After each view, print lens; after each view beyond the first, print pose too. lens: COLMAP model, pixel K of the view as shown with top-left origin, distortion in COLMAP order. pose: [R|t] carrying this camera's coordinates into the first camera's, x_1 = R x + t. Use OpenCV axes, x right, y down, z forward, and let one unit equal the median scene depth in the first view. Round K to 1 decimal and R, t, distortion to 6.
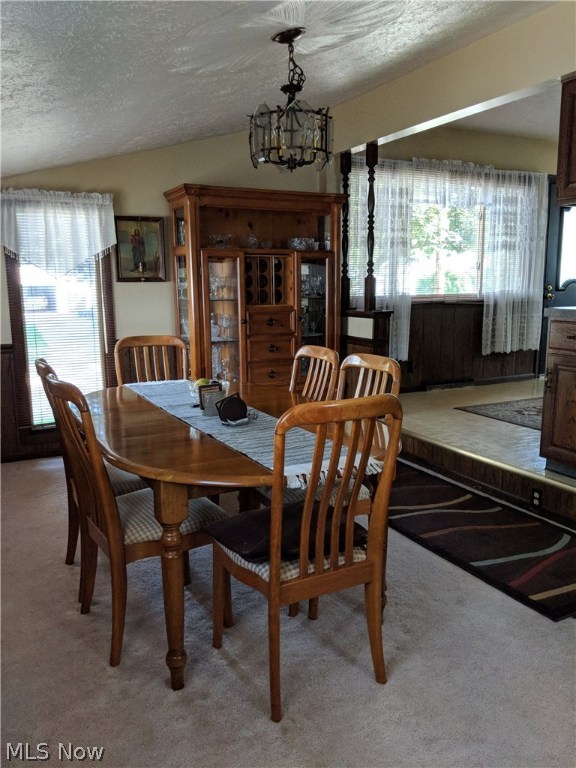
lens RADIAL K [[623.5, 0, 287.4], [0, 623.5, 385.9], [0, 0, 1]] dist [0.060232, -0.118454]
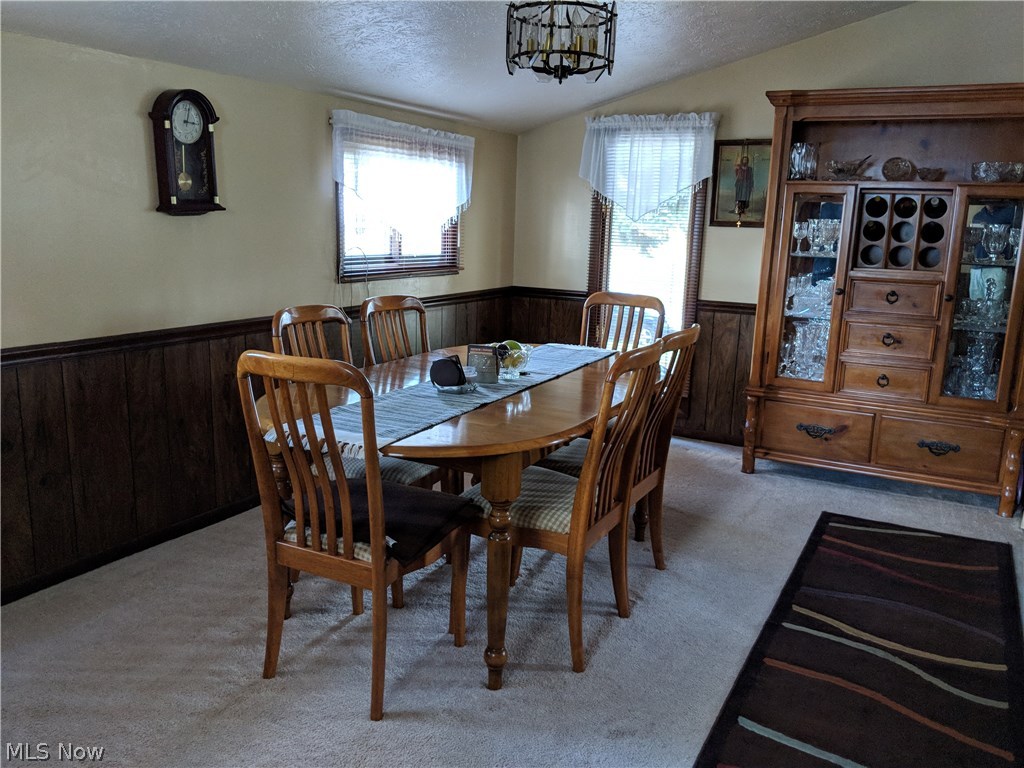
lens RADIAL K [[831.3, 0, 508.2], [0, 831.3, 382.1], [0, 0, 1]] dist [0.060232, -0.118454]
pose [[0.556299, 0.187670, -0.809513, 0.476690], [-0.171015, 0.979167, 0.109479, -0.048109], [0.813194, 0.077536, 0.576804, 0.218234]]
